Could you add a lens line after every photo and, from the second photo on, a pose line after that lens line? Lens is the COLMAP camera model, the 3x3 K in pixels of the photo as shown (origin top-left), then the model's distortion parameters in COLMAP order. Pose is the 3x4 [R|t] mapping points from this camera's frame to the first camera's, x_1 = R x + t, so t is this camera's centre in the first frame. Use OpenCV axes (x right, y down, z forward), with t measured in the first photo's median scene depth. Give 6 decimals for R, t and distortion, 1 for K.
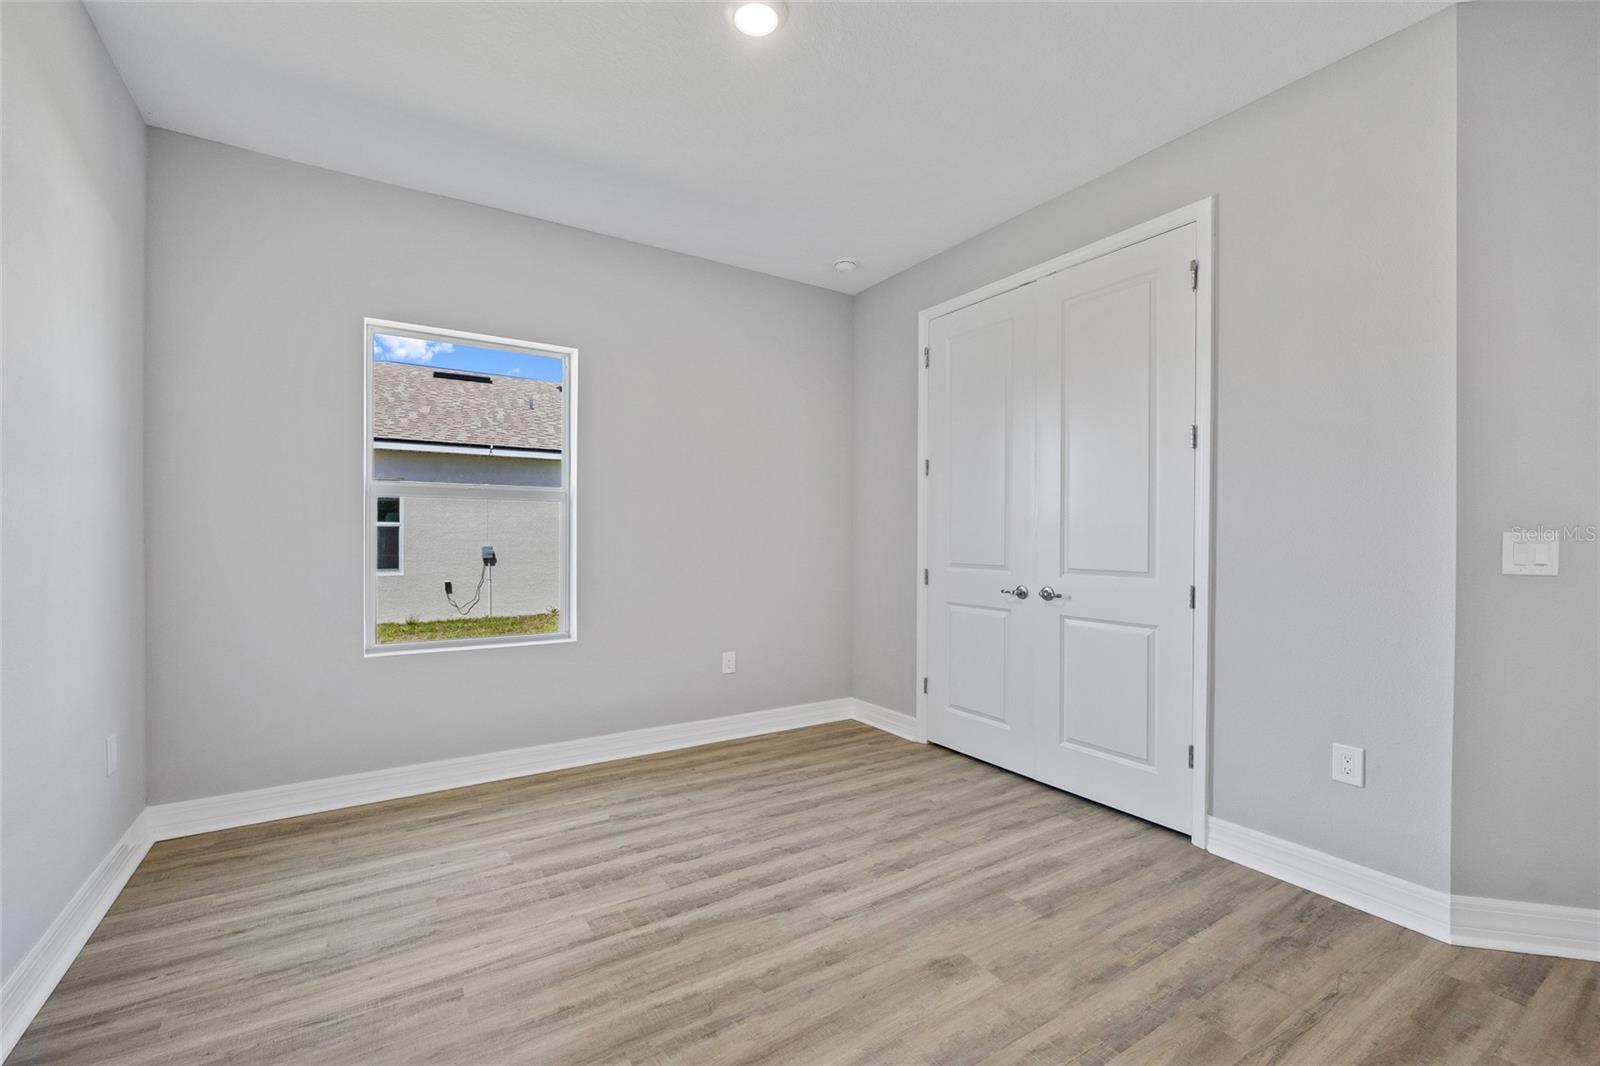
lens RADIAL K [[656.6, 0, 799.8], [0, 656.6, 537.6], [0, 0, 1]] dist [0.001597, 0.000219]
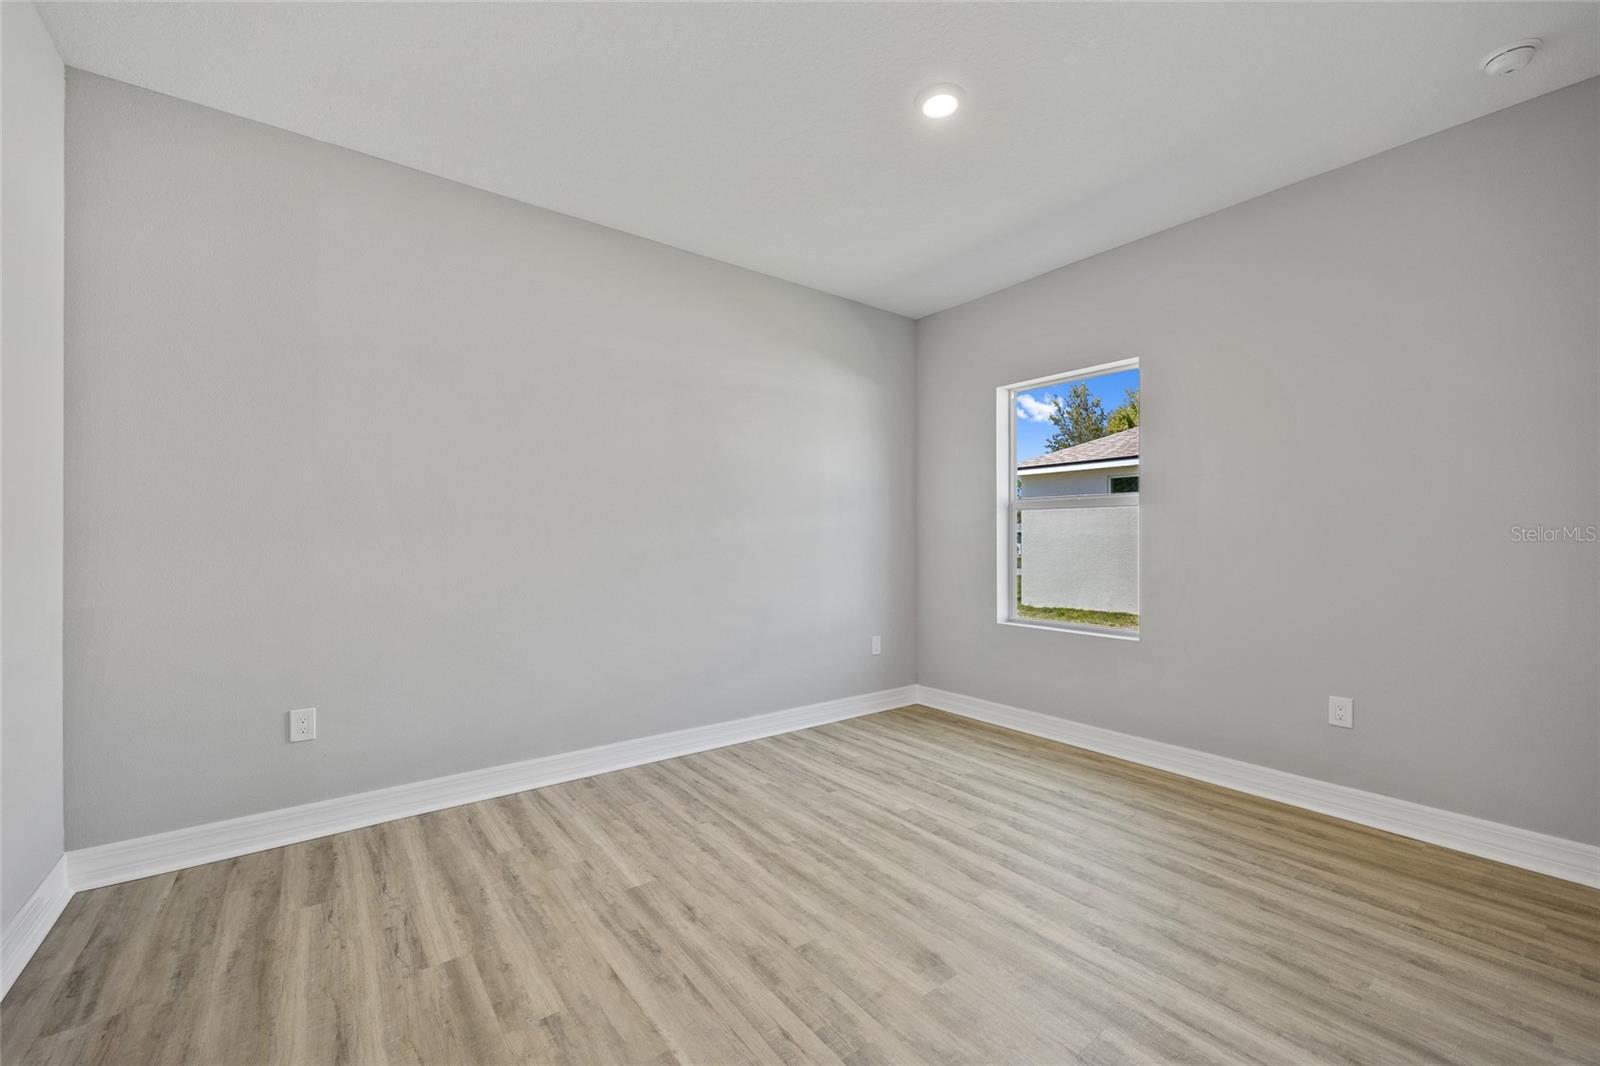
lens RADIAL K [[656.6, 0, 774.8], [0, 656.6, 545.6], [0, 0, 1]] dist [0.001597, 0.000219]
pose [[0.058116, 0.005356, -0.998295, 0.841132], [0.000565, 0.999985, 0.005398, 0.004192], [0.998310, -0.000877, 0.058112, 0.484772]]
